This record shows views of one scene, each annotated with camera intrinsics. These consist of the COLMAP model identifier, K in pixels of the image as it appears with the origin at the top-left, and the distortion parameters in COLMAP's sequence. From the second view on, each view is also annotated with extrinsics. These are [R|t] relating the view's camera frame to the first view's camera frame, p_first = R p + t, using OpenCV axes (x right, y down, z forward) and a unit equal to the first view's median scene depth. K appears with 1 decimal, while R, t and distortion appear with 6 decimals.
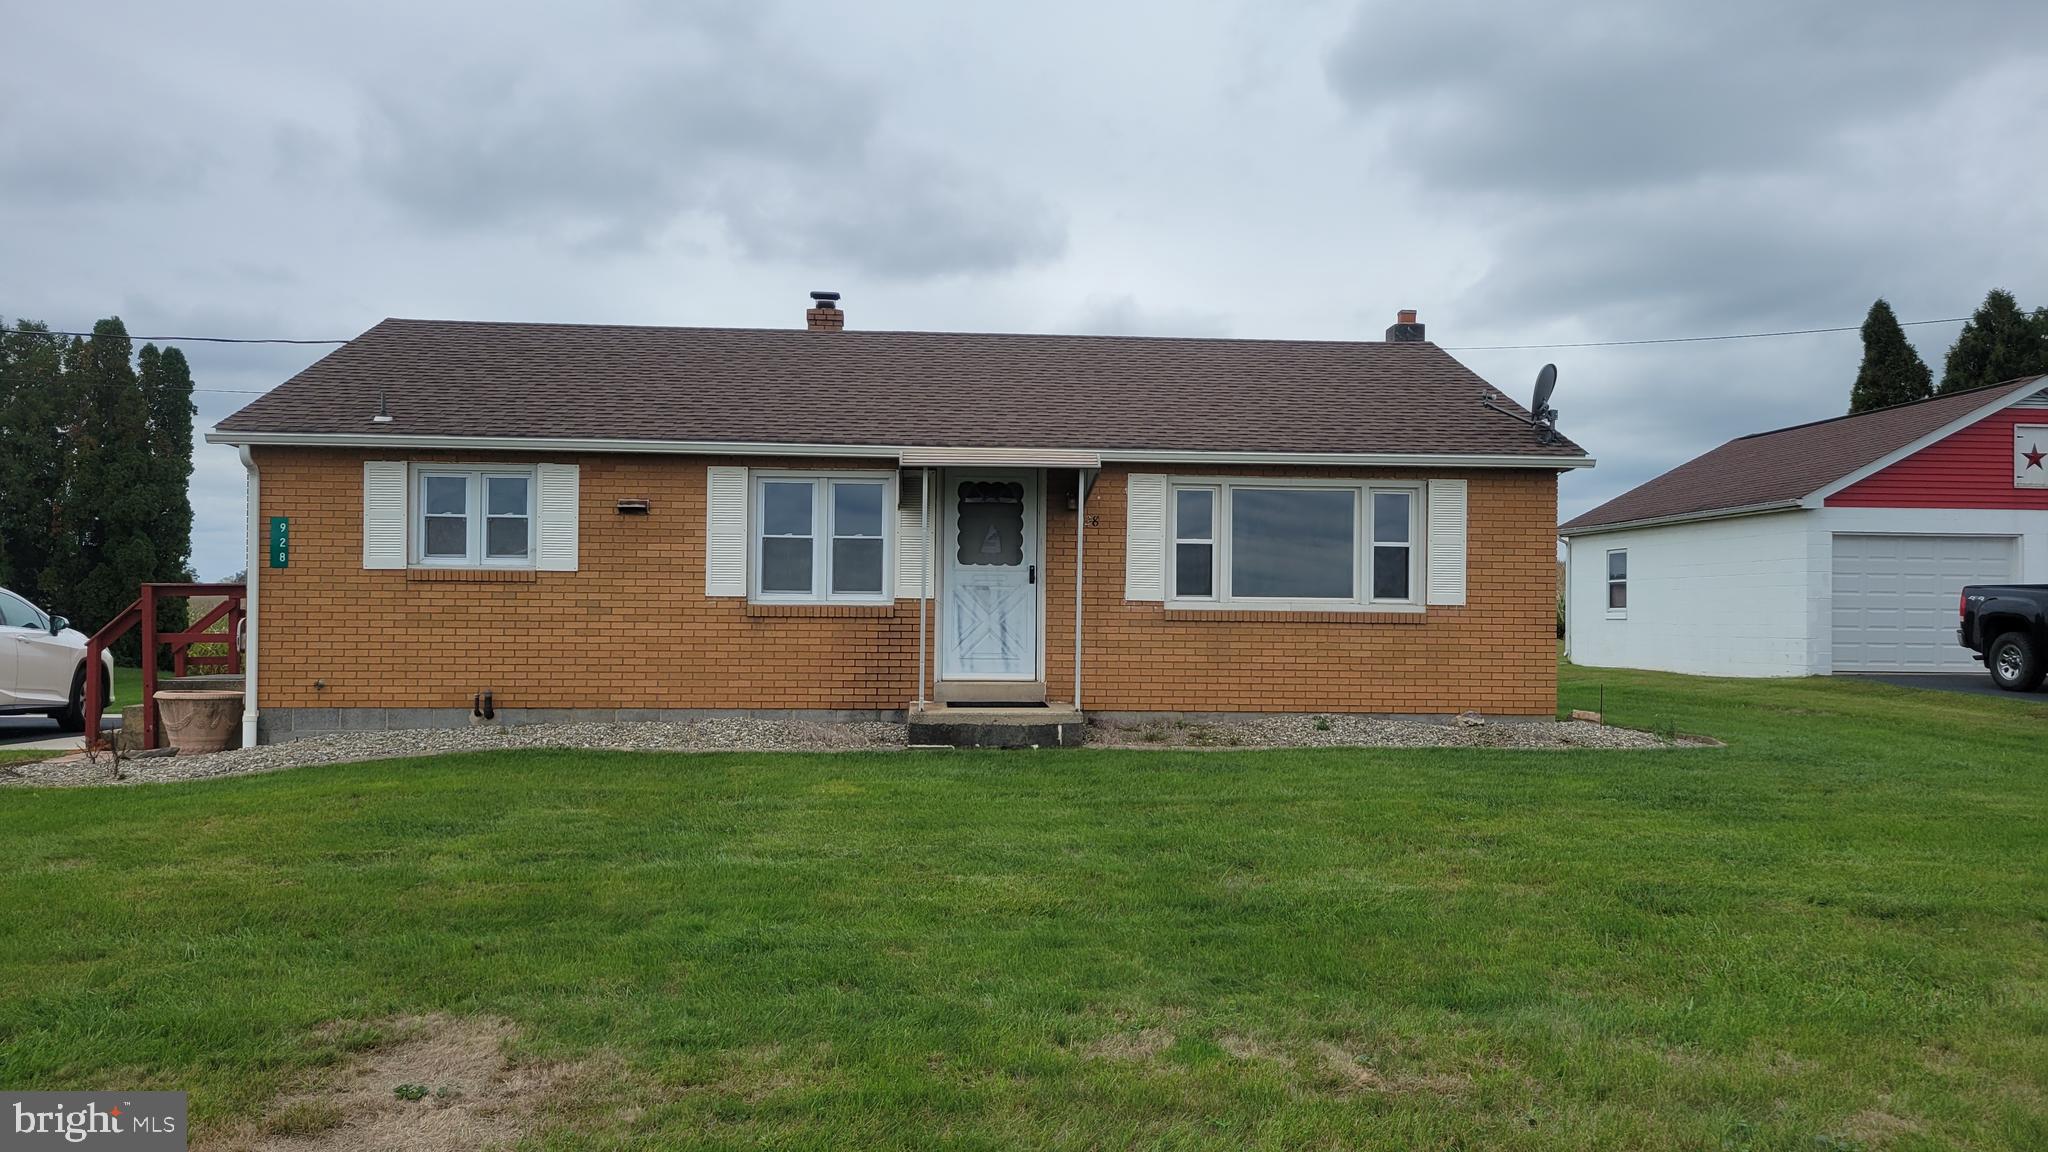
lens RADIAL K [[1542.5, 0, 1027.7], [0, 1542.5, 619.3], [0, 0, 1]] dist [0.056449, -0.042101]
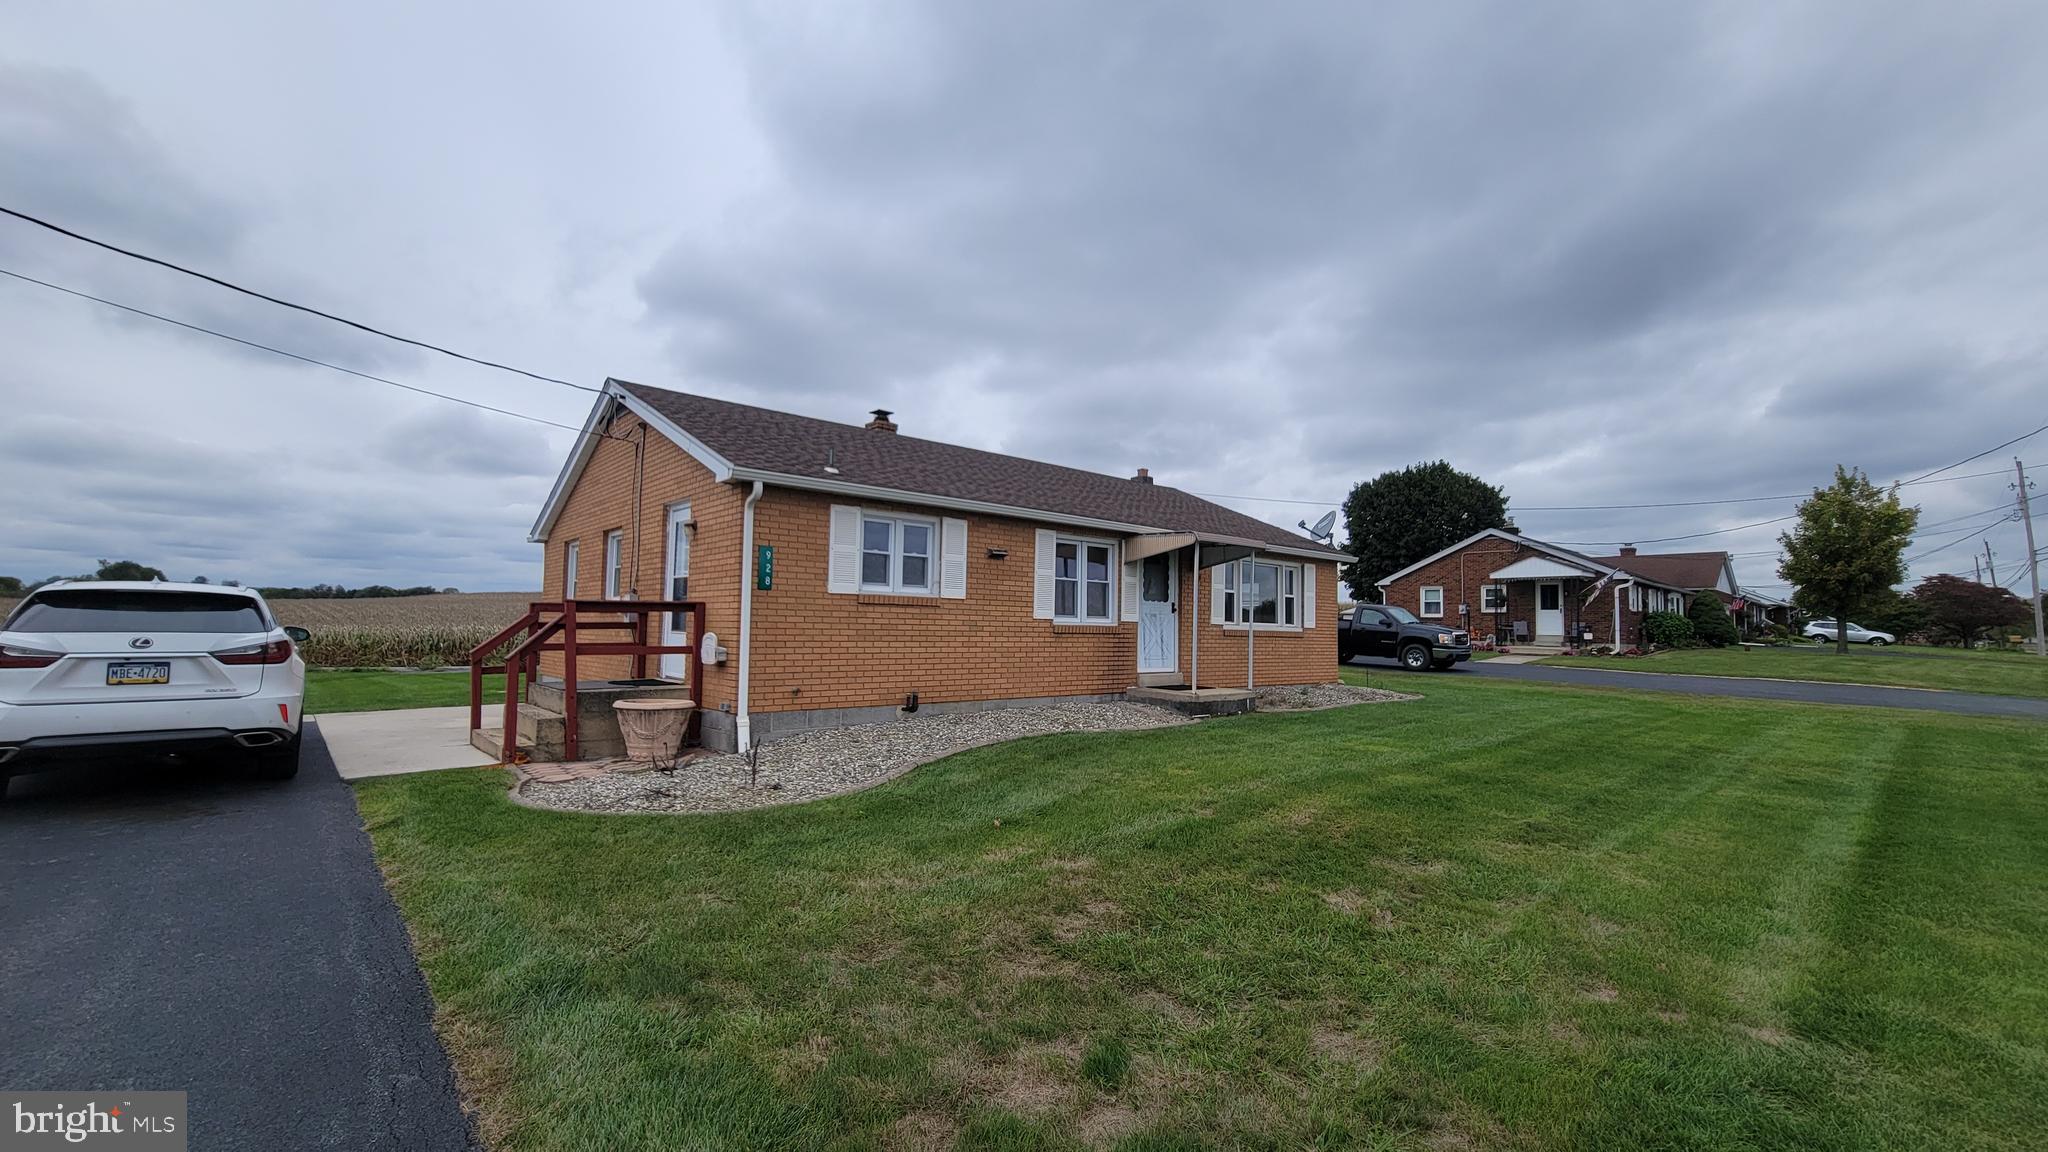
lens RADIAL K [[840.3, 0, 995.1], [0, 840.3, 585.8], [0, 0, 1]] dist [-0.001473, -0.000020]
pose [[0.792706, 0.036226, 0.608526, -0.708006], [-0.011457, 0.998942, -0.044544, -0.010096], [-0.609496, 0.028338, 0.792283, 0.399120]]
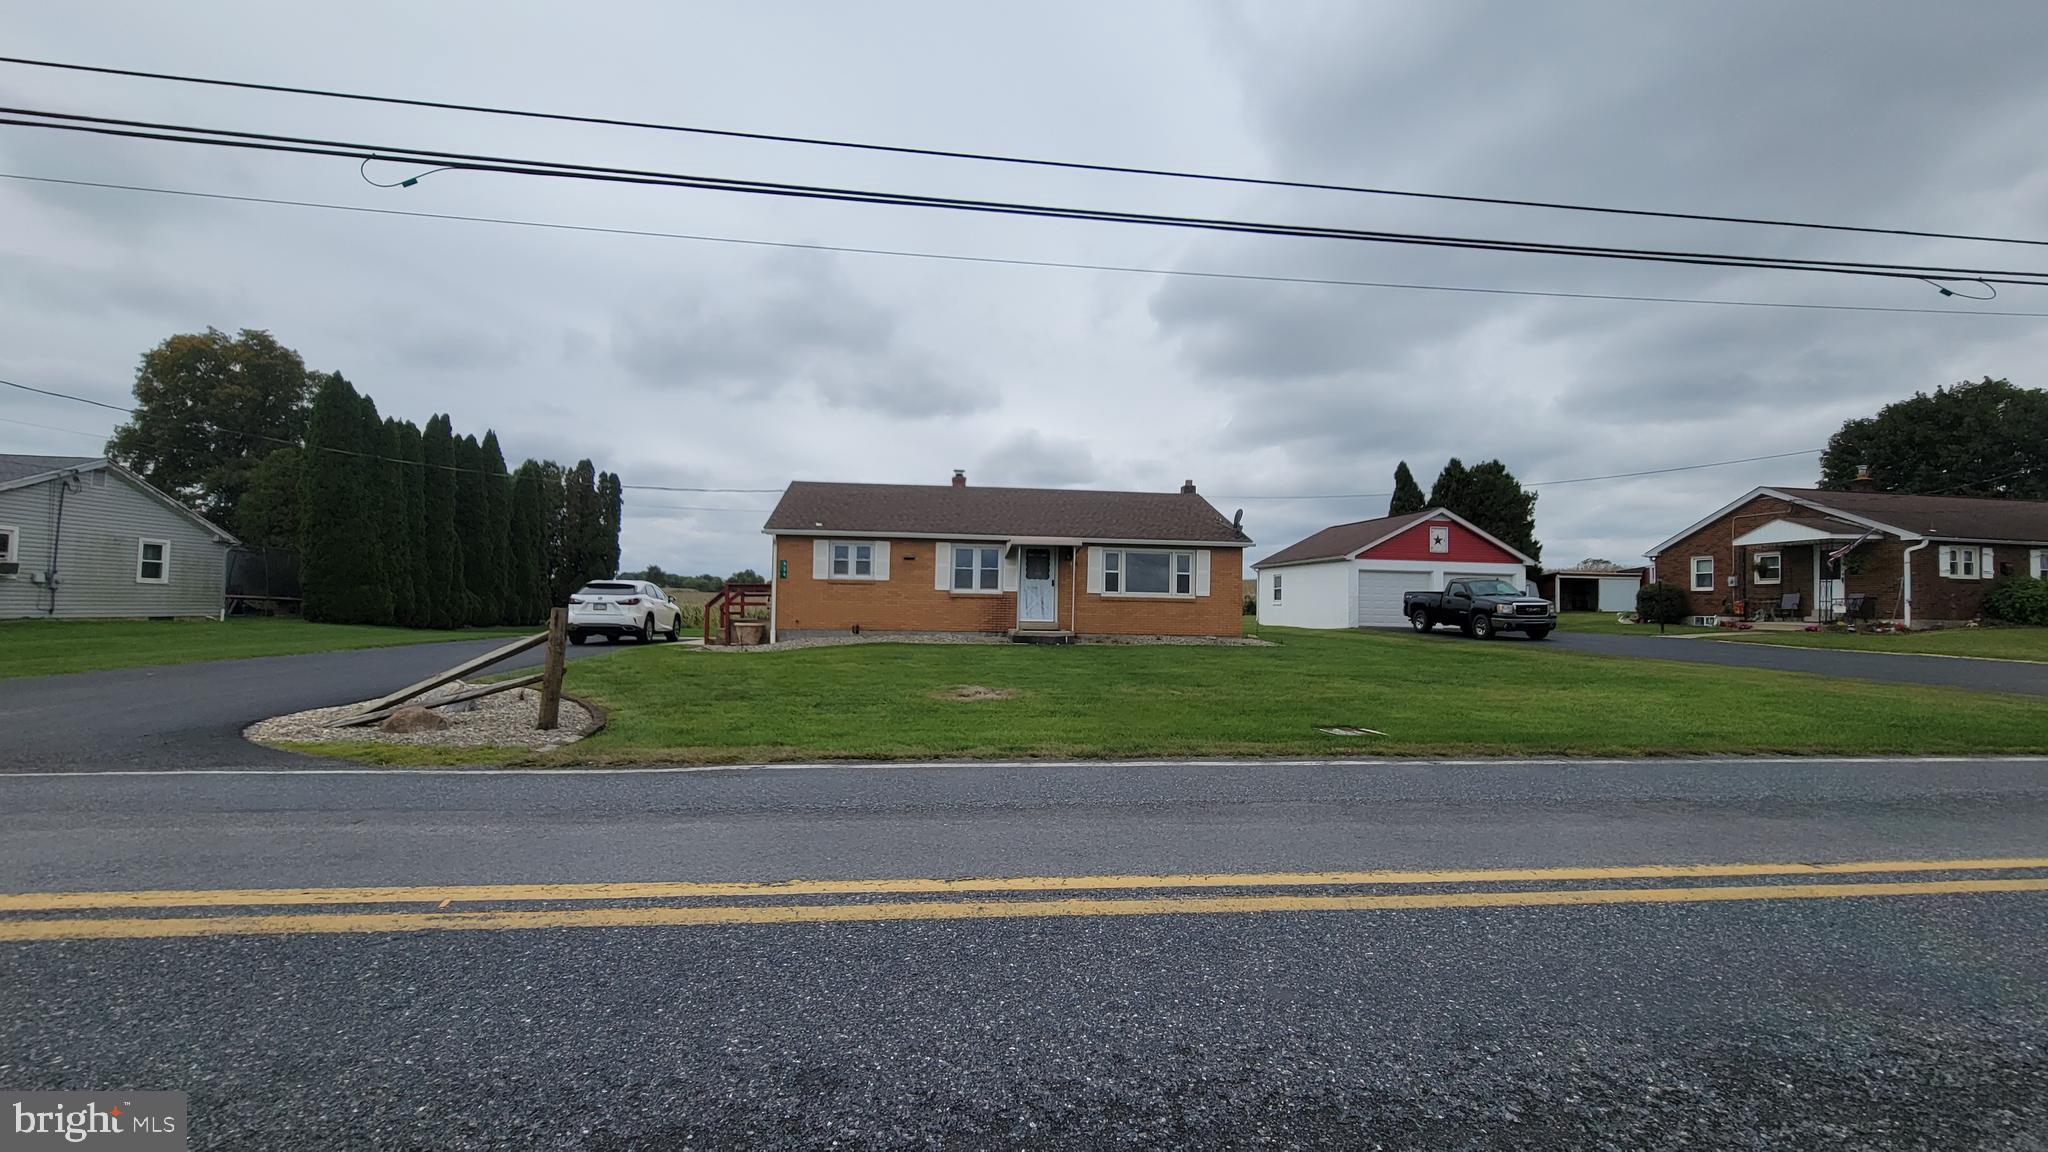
lens RADIAL K [[840.3, 0, 1009.2], [0, 840.3, 608.4], [0, 0, 1]] dist [-0.001473, -0.000020]
pose [[0.999495, 0.008786, 0.030551, -0.121112], [-0.008840, 0.999960, 0.001637, 0.014064], [-0.030535, -0.001906, 0.999532, -0.493360]]
